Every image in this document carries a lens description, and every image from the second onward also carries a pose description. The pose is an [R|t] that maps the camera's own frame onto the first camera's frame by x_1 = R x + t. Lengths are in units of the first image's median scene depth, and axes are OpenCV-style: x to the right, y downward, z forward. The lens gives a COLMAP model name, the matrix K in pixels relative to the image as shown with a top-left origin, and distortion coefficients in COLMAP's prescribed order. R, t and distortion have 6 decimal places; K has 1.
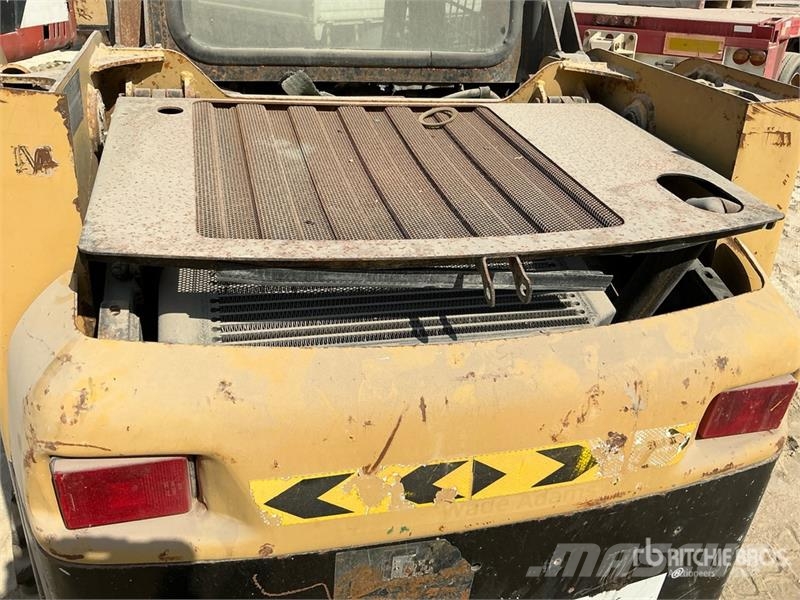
lens RADIAL K [[664.8, 0, 400.0], [0, 664.8, 300.0], [0, 0, 1]] dist [0.146864, -0.291000]
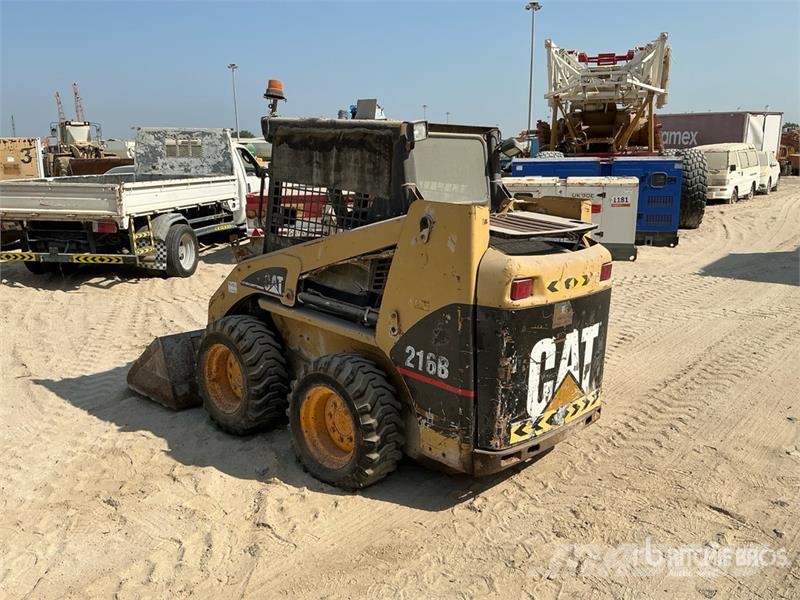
lens RADIAL K [[662.3, 0, 390.7], [0, 662.3, 308.0], [0, 0, 1]] dist [0.127979, -0.257630]
pose [[0.862551, -0.149535, 0.483368, -2.929873], [0.260247, 0.950389, -0.170388, 0.818554], [-0.433909, 0.272763, 0.858675, -2.089119]]
